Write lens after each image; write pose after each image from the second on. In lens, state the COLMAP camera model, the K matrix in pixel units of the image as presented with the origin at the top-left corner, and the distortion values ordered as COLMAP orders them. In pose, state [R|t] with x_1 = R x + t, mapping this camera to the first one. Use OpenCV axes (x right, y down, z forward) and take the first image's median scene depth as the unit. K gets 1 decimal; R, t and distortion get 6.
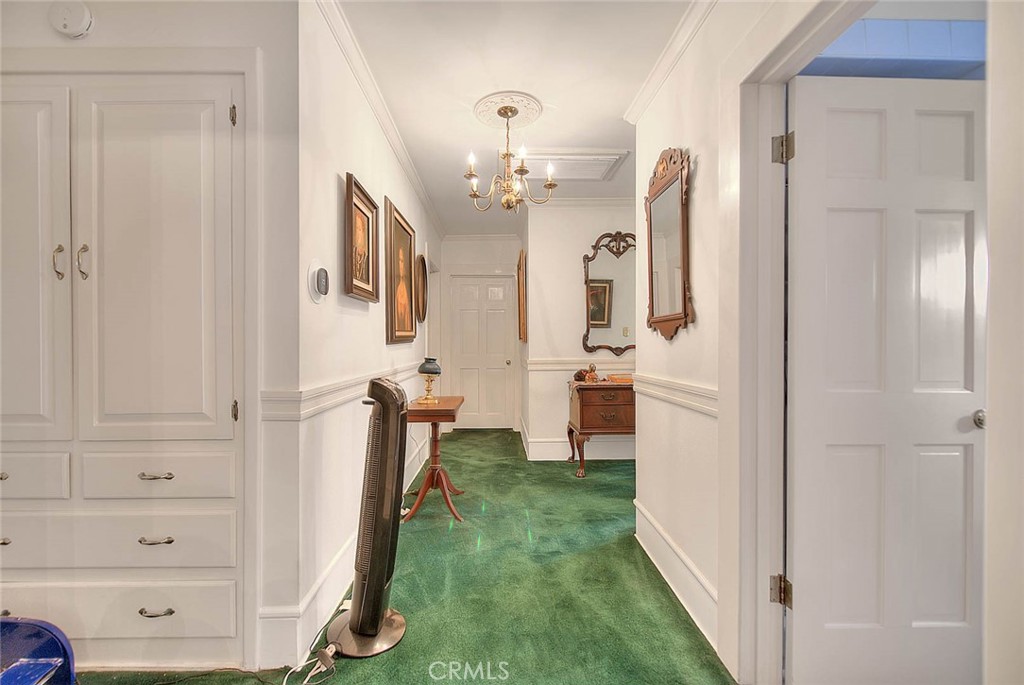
lens RADIAL K [[420.8, 0, 506.9], [0, 420.8, 339.1], [0, 0, 1]] dist [0.003009, 0.000125]
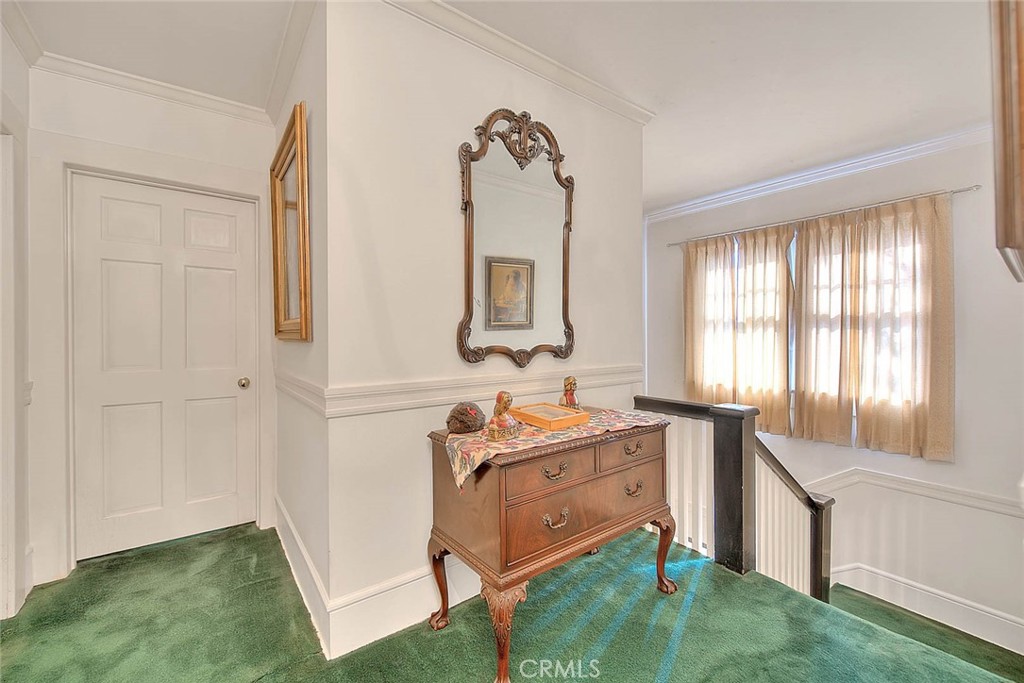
lens RADIAL K [[408.2, 0, 511.1], [0, 408.2, 339.2], [0, 0, 1]] dist [0.002926, 0.000245]
pose [[0.815273, -0.003645, 0.579066, -0.024305], [0.002973, 0.999993, 0.002108, 0.006000], [-0.579069, 0.000003, 0.815278, 0.618110]]
